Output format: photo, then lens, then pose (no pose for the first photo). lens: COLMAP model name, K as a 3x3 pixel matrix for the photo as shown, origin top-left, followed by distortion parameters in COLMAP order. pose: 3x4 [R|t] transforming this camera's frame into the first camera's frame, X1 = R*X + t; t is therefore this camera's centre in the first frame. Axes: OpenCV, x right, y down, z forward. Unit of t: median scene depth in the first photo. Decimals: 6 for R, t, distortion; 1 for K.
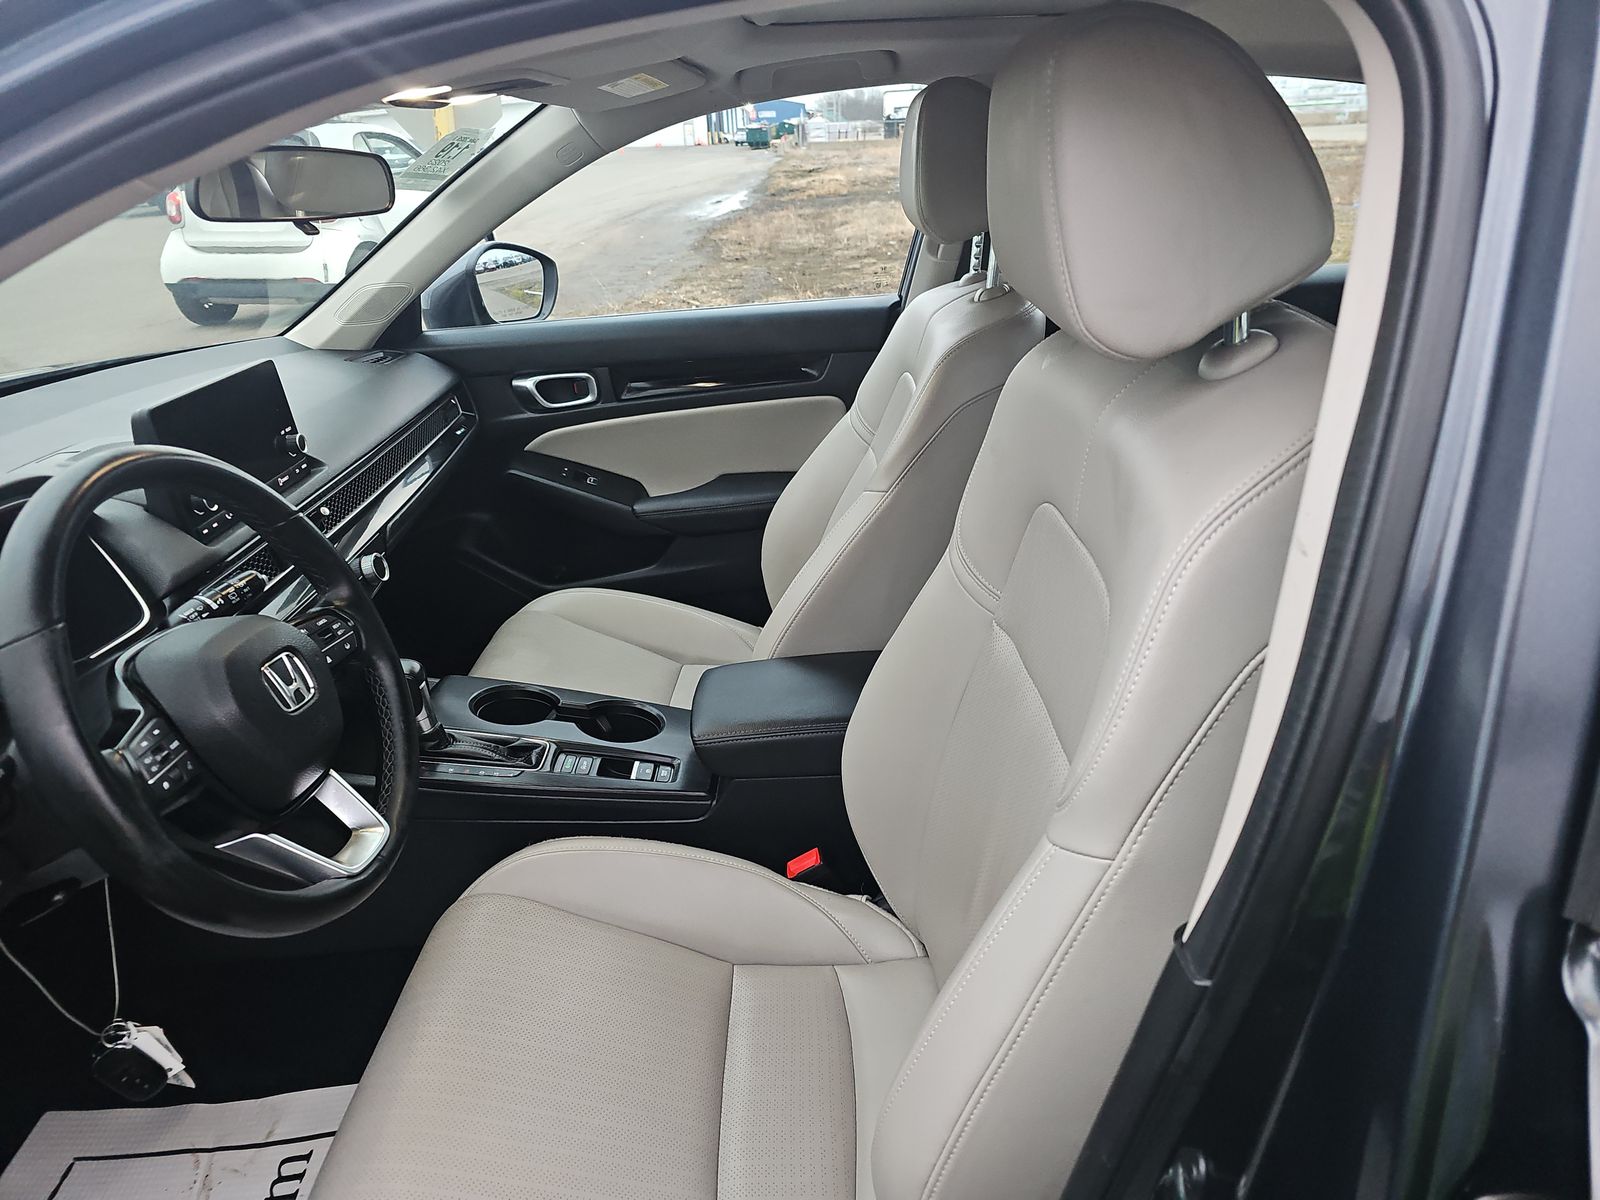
lens RADIAL K [[1064.1, 0, 790.8], [0, 1064.1, 600.6], [0, 0, 1]] dist [0.068999, -0.062719]
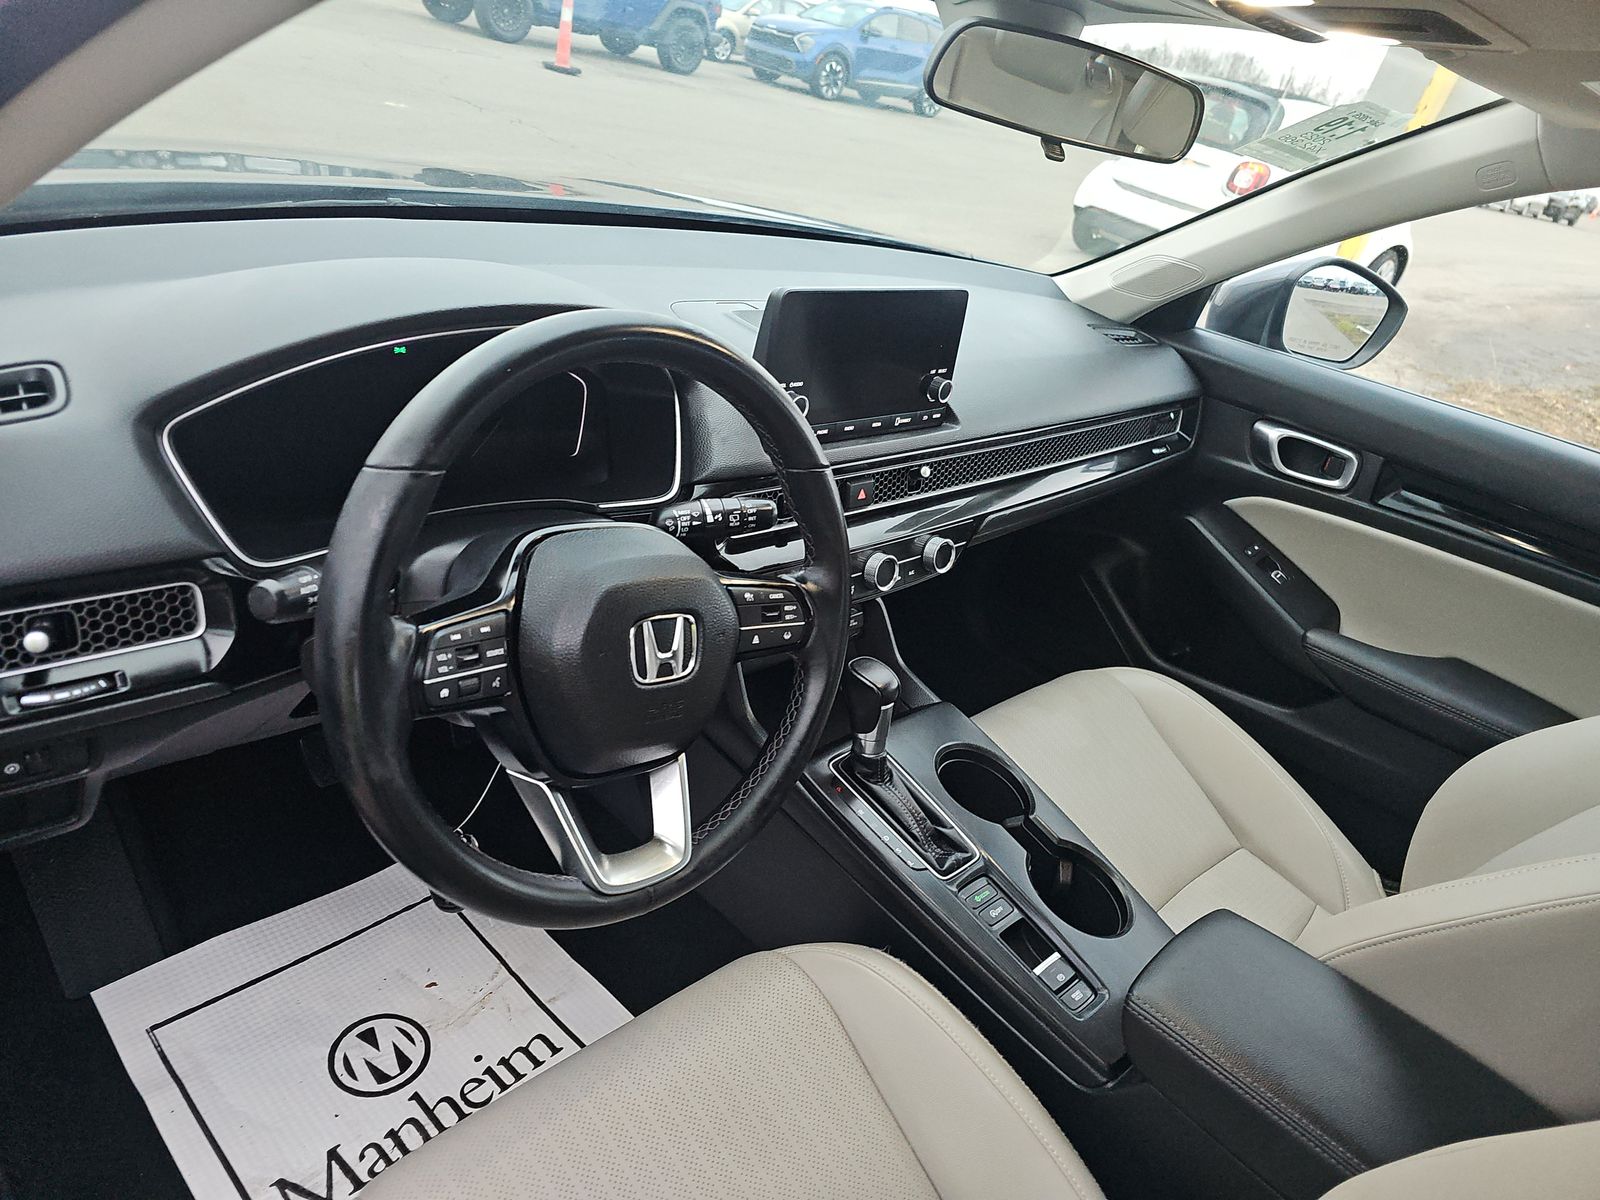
lens RADIAL K [[1064.1, 0, 790.8], [0, 1064.1, 600.6], [0, 0, 1]] dist [0.068999, -0.062719]
pose [[0.675738, 0.503300, -0.538579, 0.004706], [-0.493615, 0.851586, 0.176481, -0.064779], [0.547470, 0.146596, 0.823885, 0.175834]]
